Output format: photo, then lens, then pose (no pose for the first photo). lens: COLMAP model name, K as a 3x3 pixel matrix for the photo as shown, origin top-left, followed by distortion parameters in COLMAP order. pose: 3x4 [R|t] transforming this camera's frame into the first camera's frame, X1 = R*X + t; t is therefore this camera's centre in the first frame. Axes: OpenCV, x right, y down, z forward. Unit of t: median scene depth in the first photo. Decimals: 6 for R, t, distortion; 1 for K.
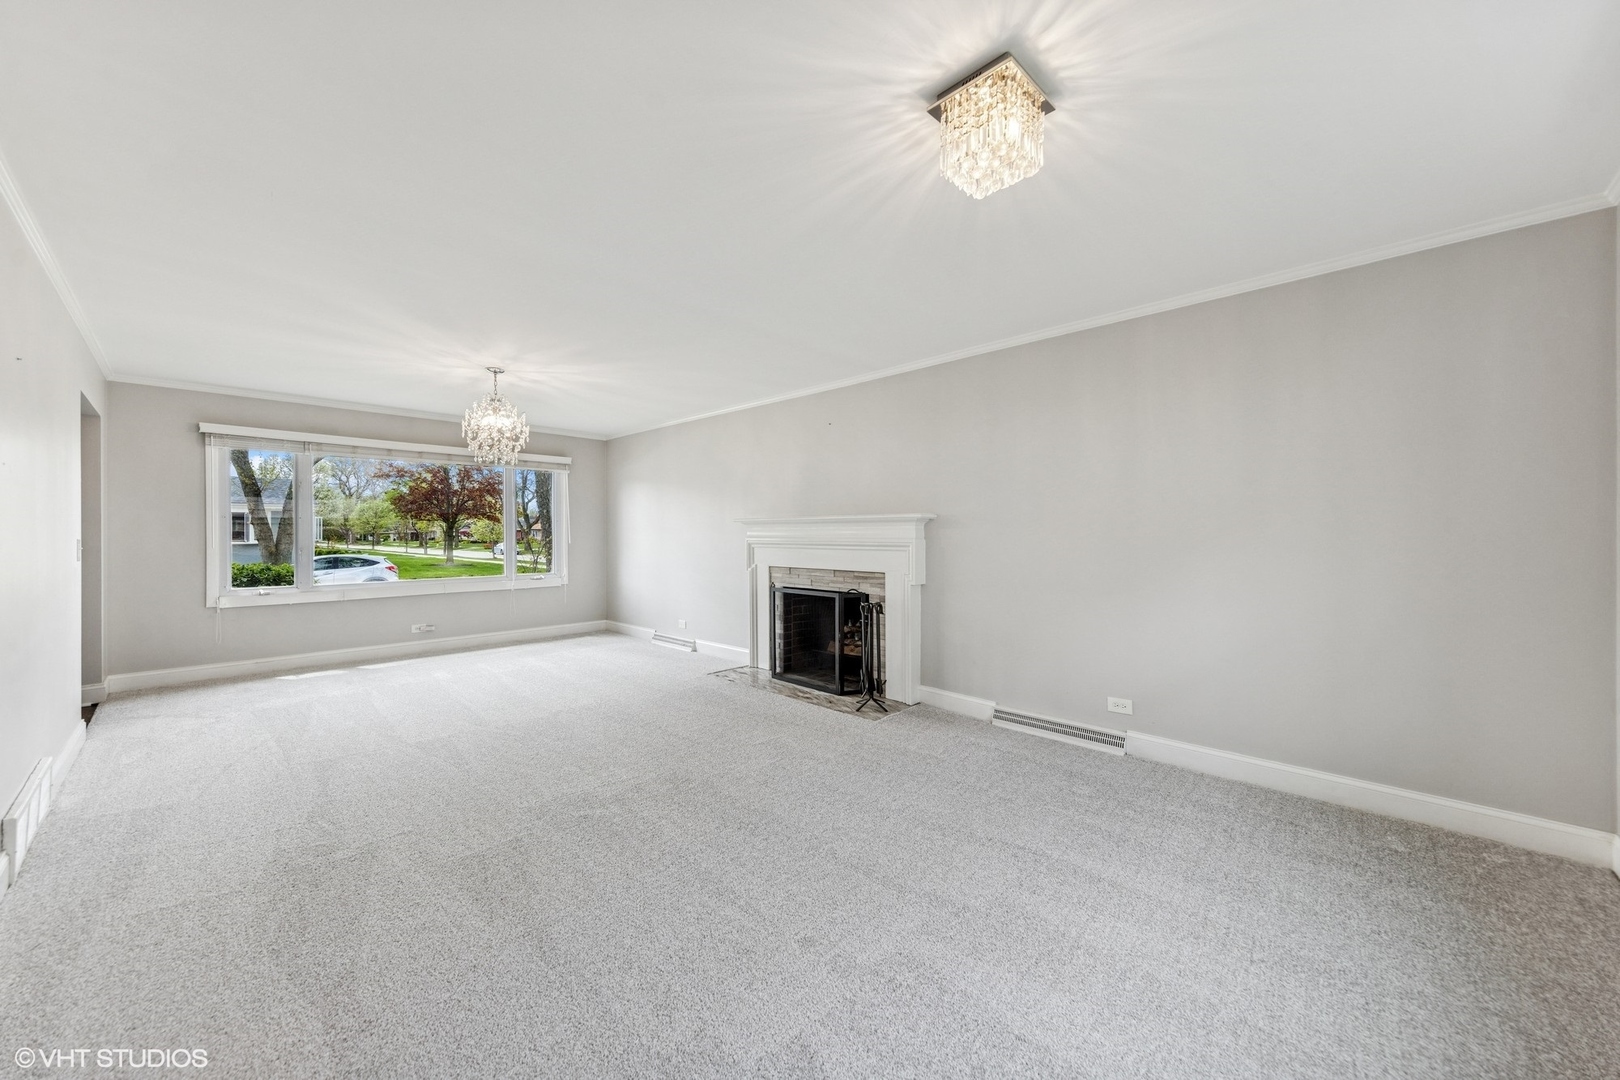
lens RADIAL K [[585.8, 0, 808.9], [0, 585.8, 536.2], [0, 0, 1]] dist [0.004063, -0.000669]
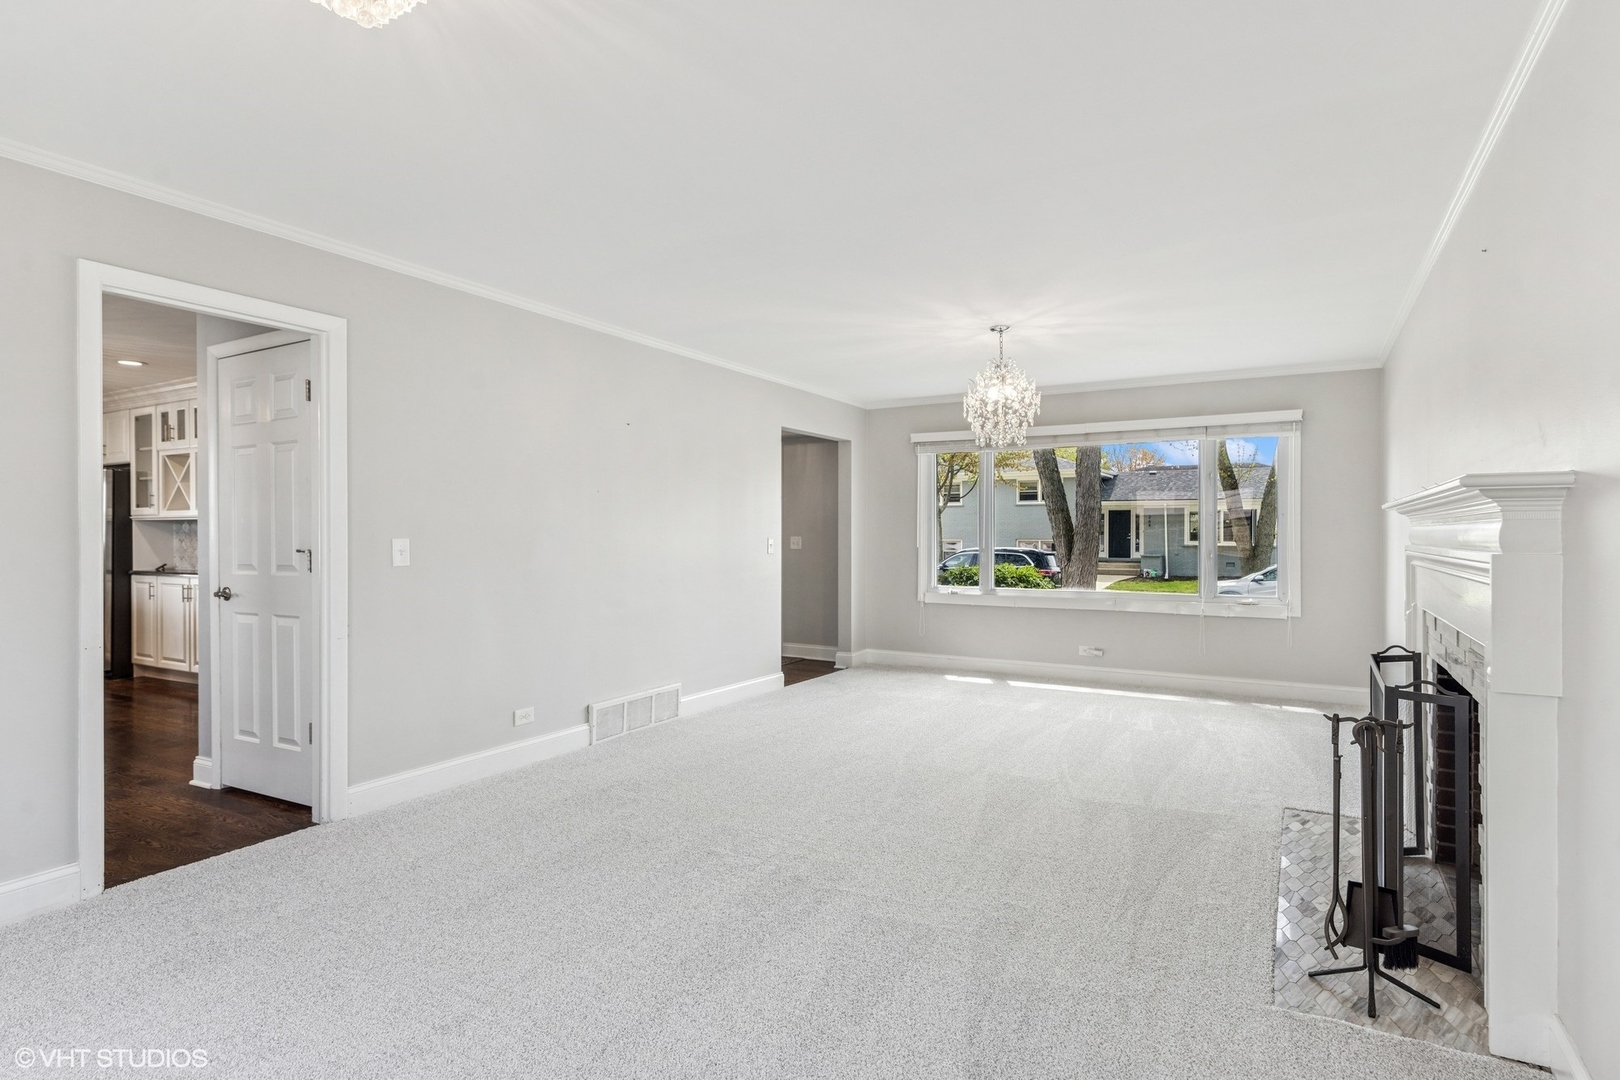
lens RADIAL K [[841.9, 0, 813.9], [0, 841.9, 540.8], [0, 0, 1]] dist [0.002231, 0.000899]
pose [[0.239045, 0.009562, -0.970961, 0.487506], [-0.005178, 0.999950, 0.008573, -0.003813], [0.970995, 0.002979, 0.239083, 0.460610]]
